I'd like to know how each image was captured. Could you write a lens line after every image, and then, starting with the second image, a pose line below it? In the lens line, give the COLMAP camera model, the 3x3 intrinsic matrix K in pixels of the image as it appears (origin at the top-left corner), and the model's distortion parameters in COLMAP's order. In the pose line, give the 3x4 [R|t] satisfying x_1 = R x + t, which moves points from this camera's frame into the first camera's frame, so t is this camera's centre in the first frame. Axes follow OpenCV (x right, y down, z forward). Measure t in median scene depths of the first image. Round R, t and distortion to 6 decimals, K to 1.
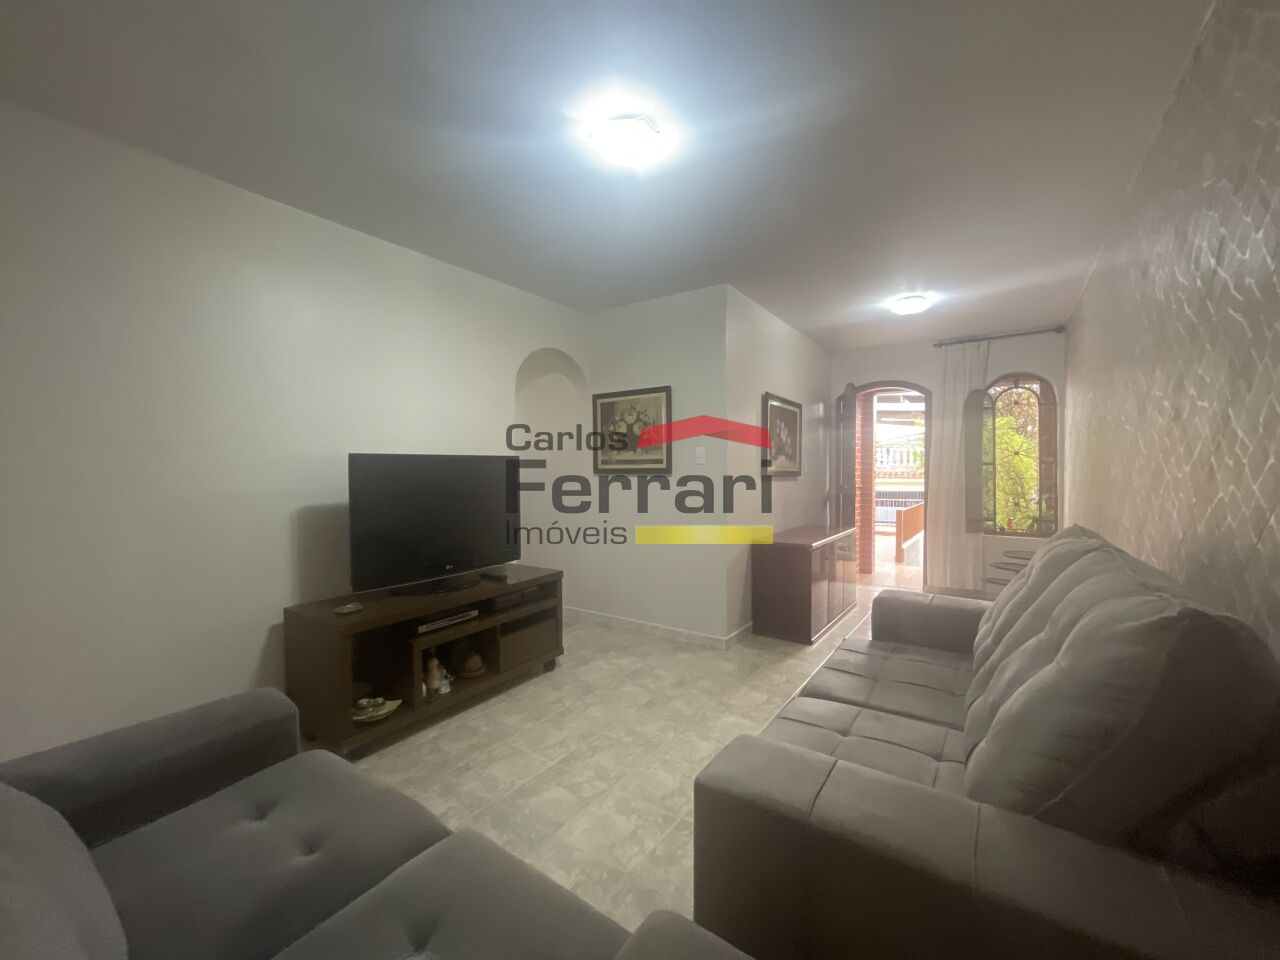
lens RADIAL K [[508.7, 0, 637.2], [0, 508.7, 486.6], [0, 0, 1]] dist [-0.001371, -0.000103]
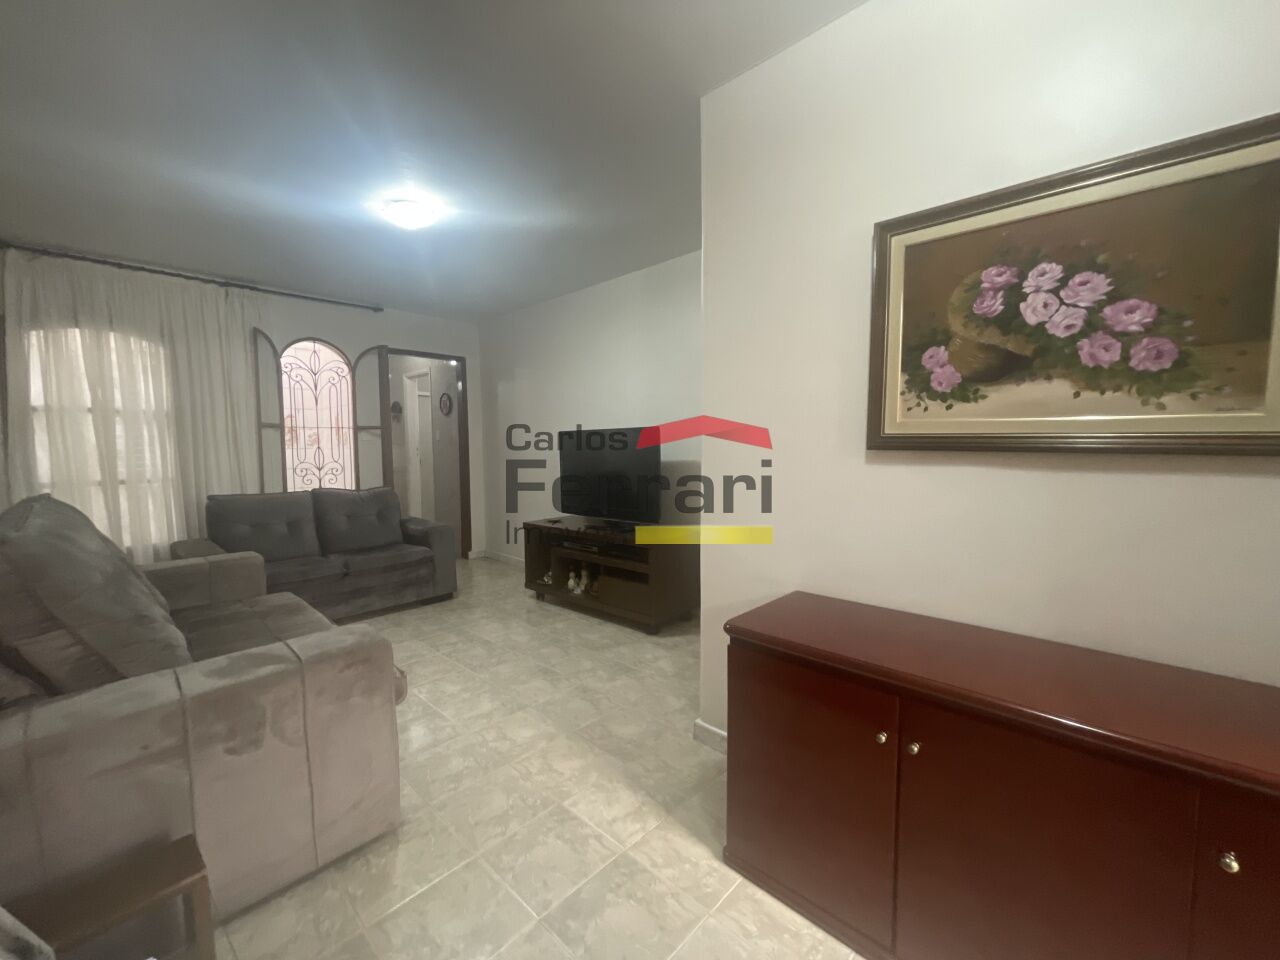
lens RADIAL K [[513.9, 0, 640.0], [0, 513.9, 480.0], [0, 0, 1]] dist [-0.002416, -0.000167]
pose [[-0.133530, 0.074539, -0.988238, 0.994691], [-0.020852, 0.996735, 0.077998, -0.036837], [0.990825, 0.031022, -0.131540, 1.320759]]
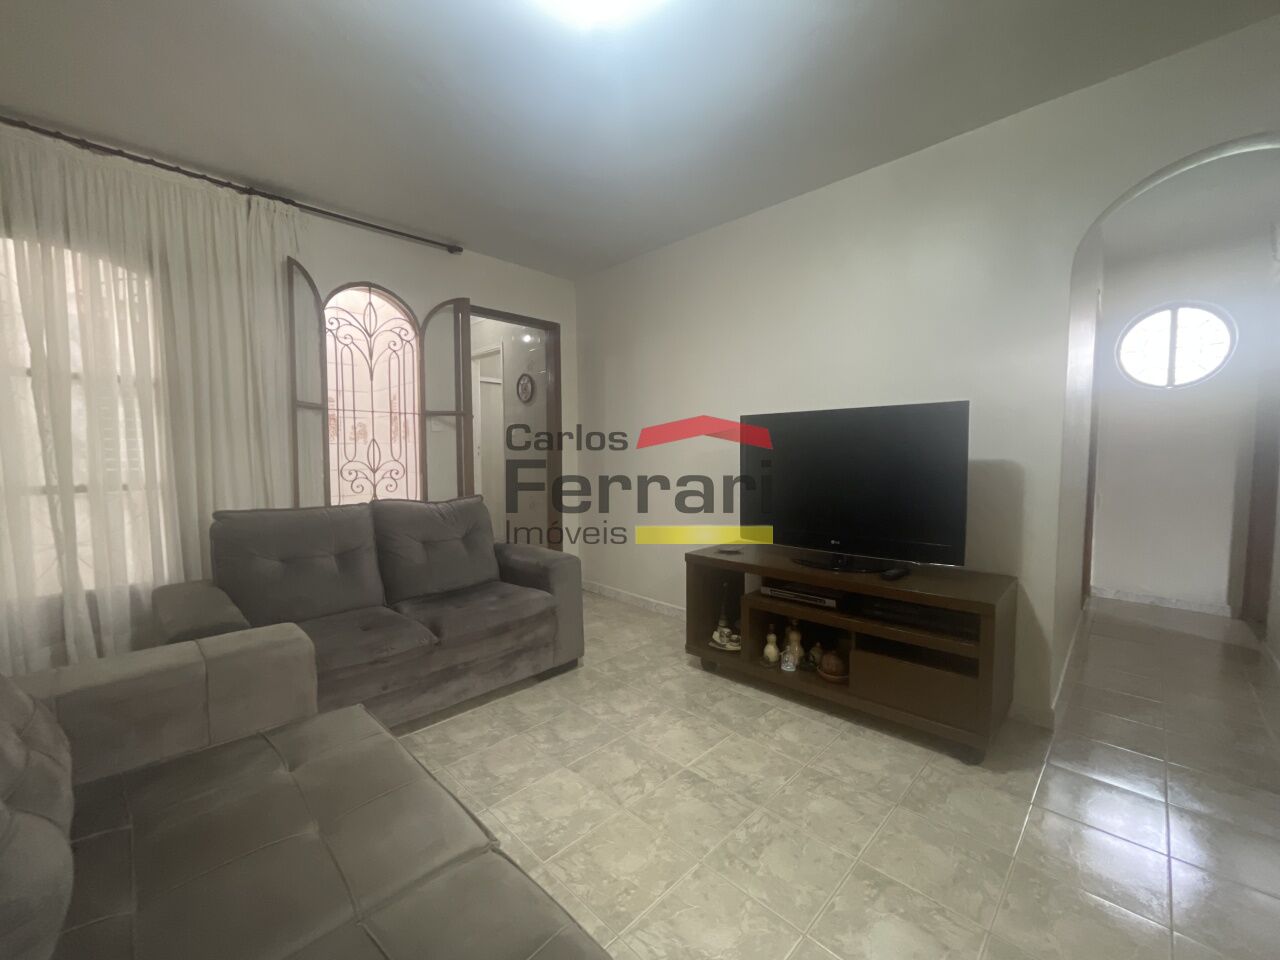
lens RADIAL K [[518.9, 0, 640.0], [0, 518.9, 480.0], [0, 0, 1]] dist [-0.002404, -0.000005]
pose [[-0.159317, 0.060790, -0.985354, 0.546569], [-0.025165, 0.997528, 0.065609, 0.007795], [0.986907, 0.035249, -0.157393, 0.846789]]
